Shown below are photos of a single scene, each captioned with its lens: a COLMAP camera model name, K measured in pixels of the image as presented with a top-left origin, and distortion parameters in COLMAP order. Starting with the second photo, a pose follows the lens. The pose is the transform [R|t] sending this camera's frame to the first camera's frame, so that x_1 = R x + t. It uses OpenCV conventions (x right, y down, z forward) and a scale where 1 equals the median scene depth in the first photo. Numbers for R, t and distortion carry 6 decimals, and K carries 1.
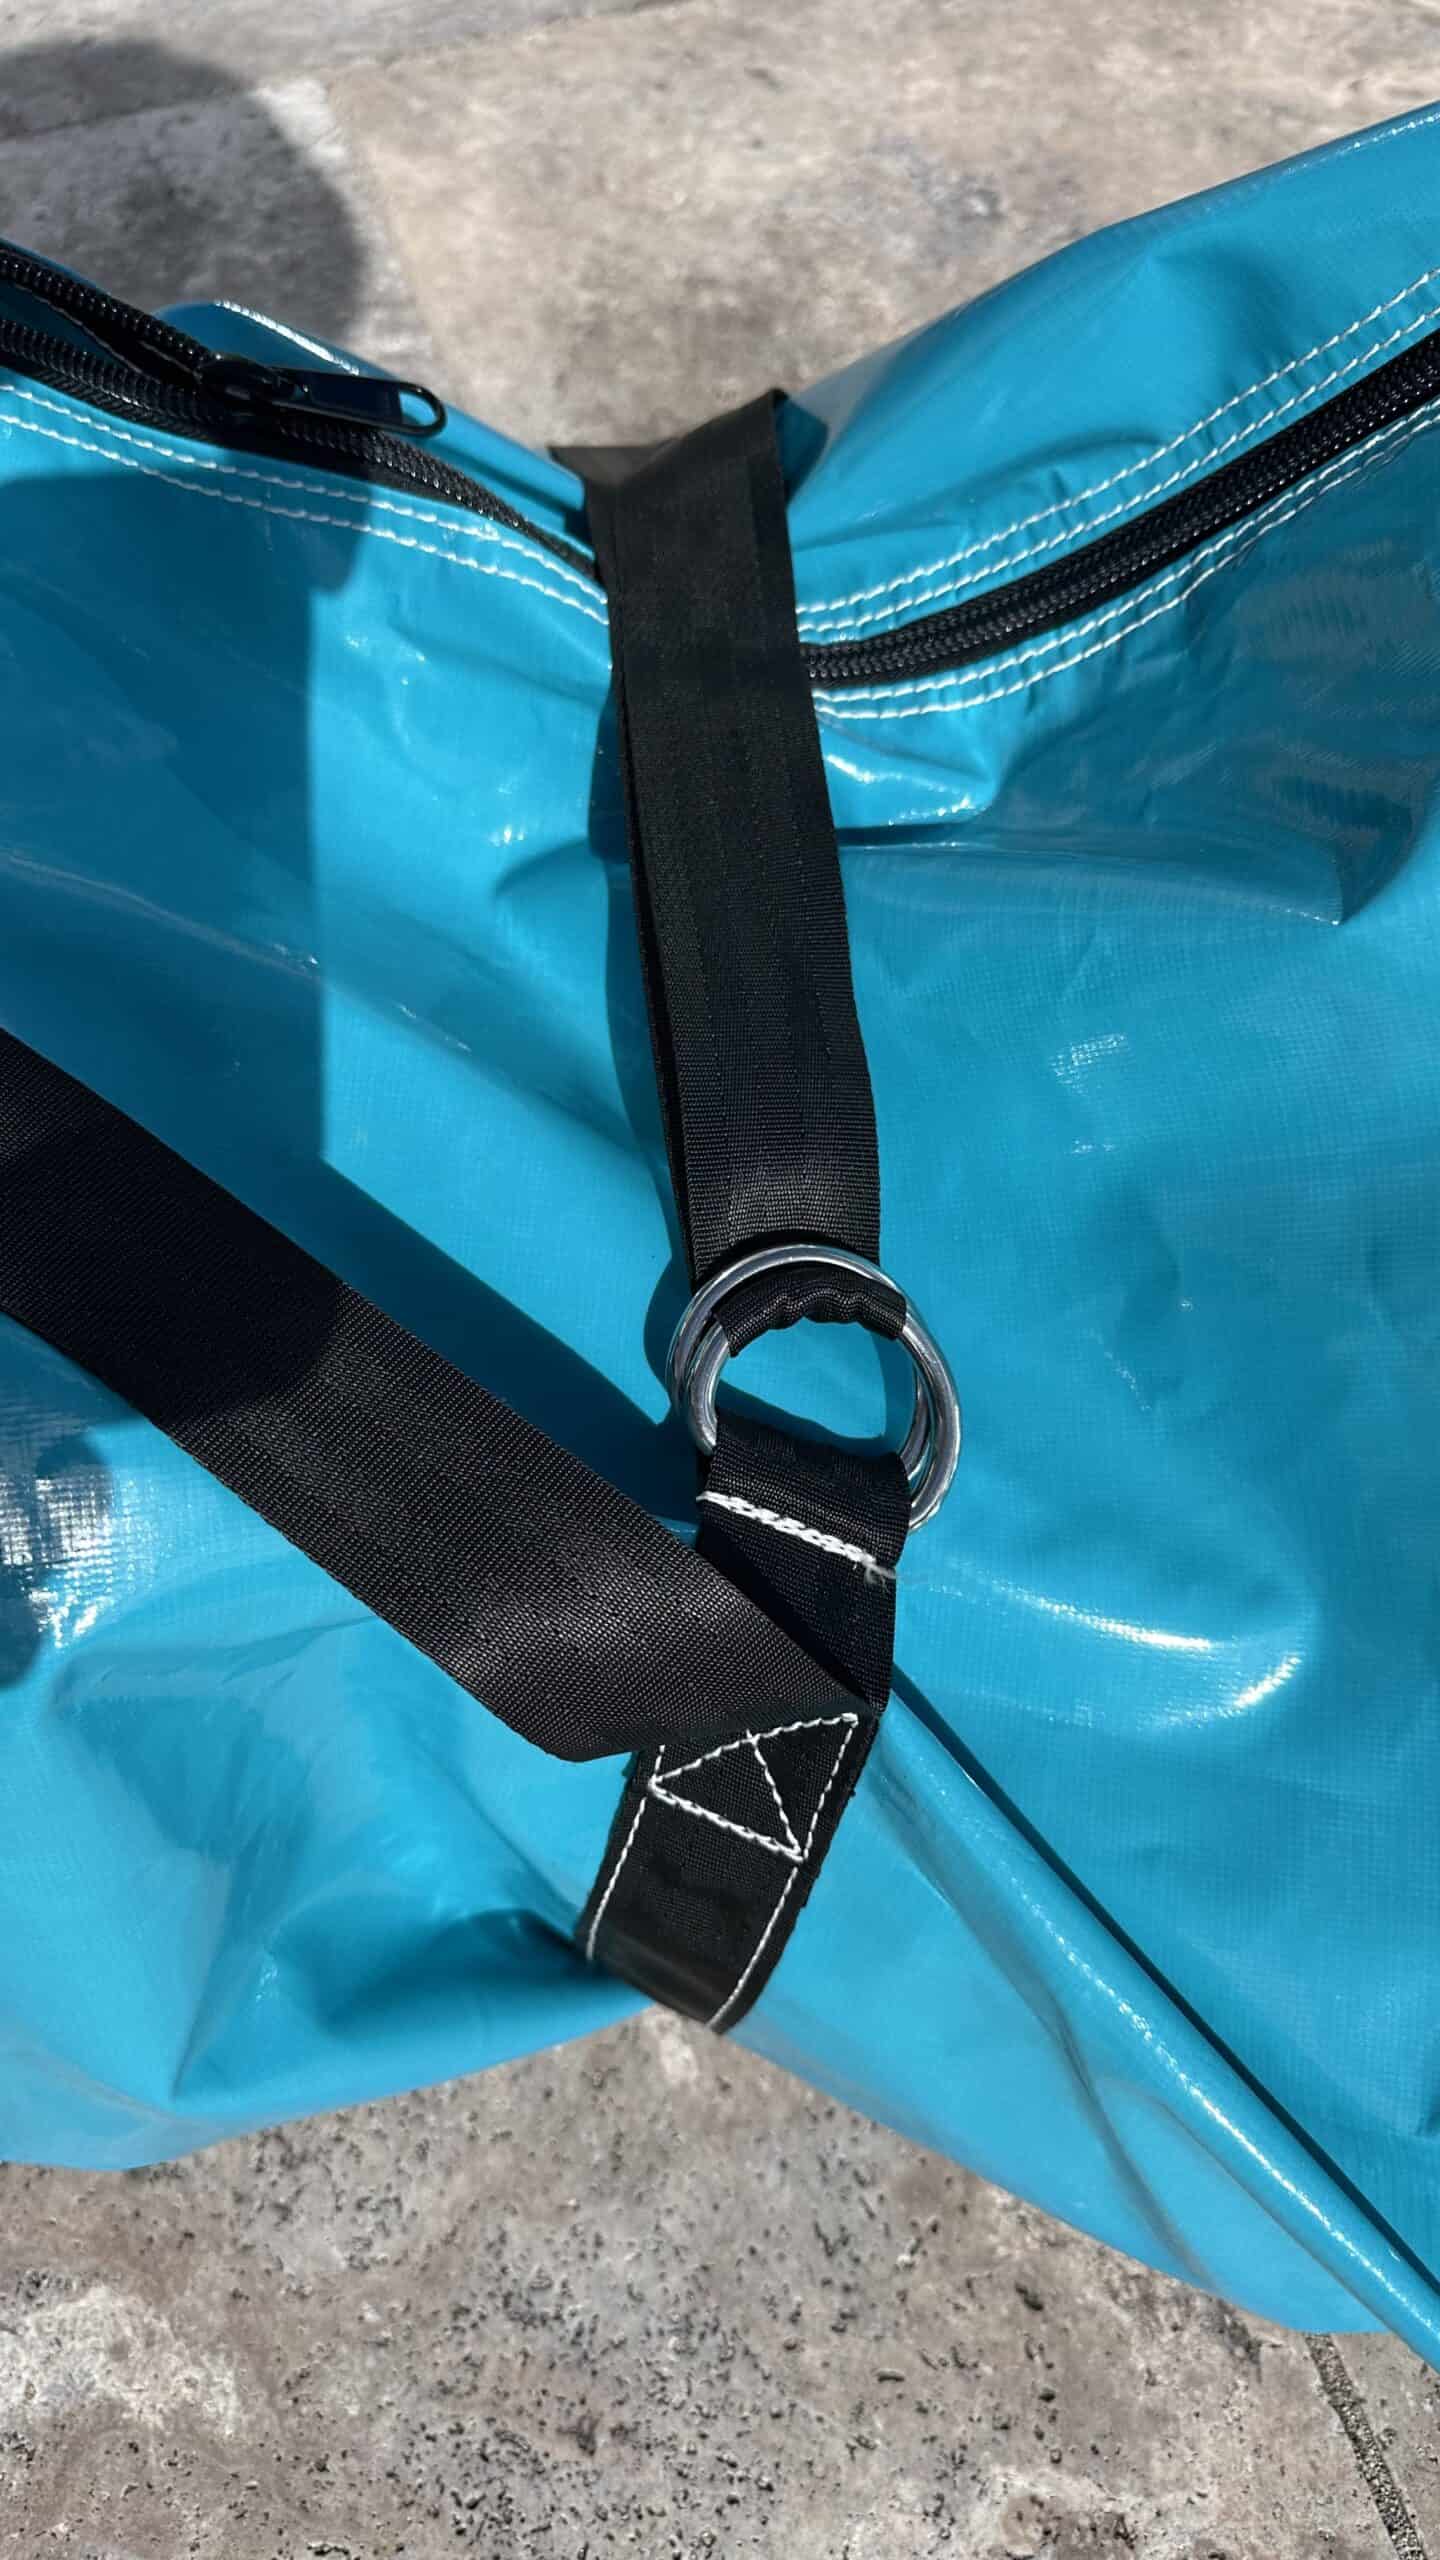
lens RADIAL K [[1743.9, 0, 743.2], [0, 1743.9, 1276.5], [0, 0, 1]] dist [-0.006723, -0.001360]
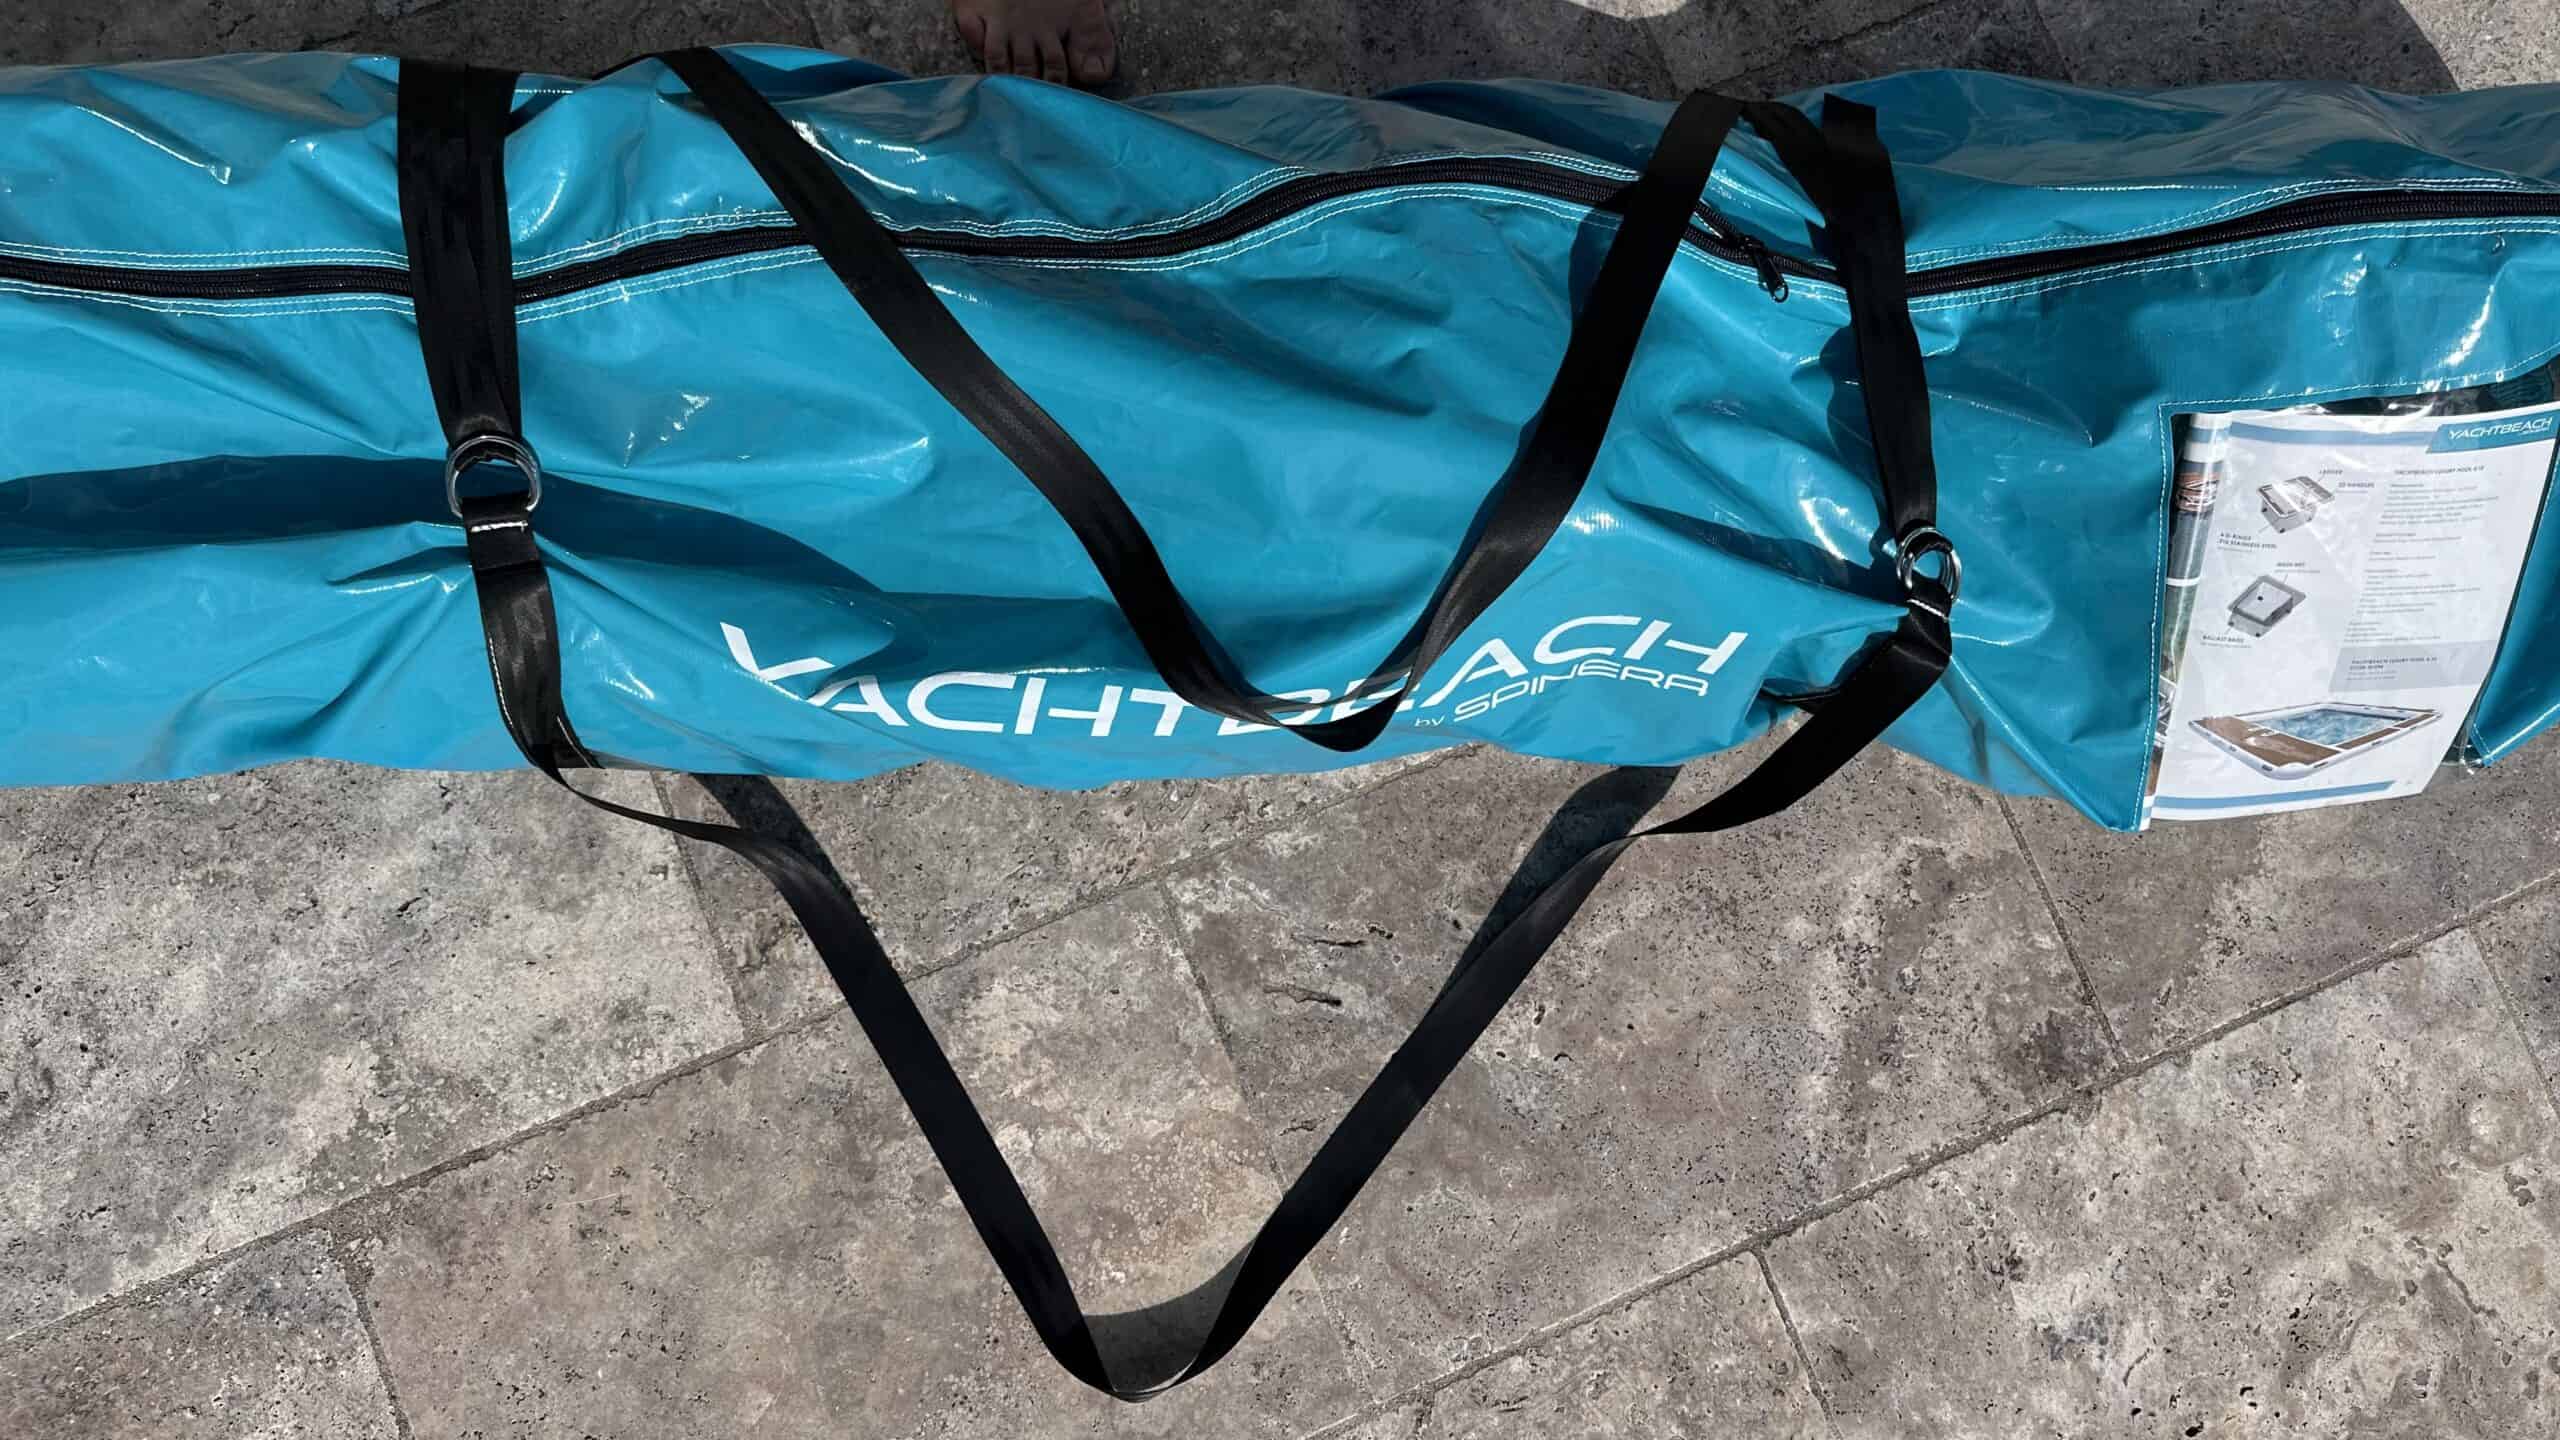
lens RADIAL K [[1743.9, 0, 1264.5], [0, 1743.9, 709.8], [0, 0, 1]] dist [-0.006723, -0.001360]
pose [[0.996614, -0.075690, -0.032109, -0.983002], [0.082140, 0.899451, 0.429233, -1.064799], [-0.003608, -0.430417, 0.902623, -1.917339]]
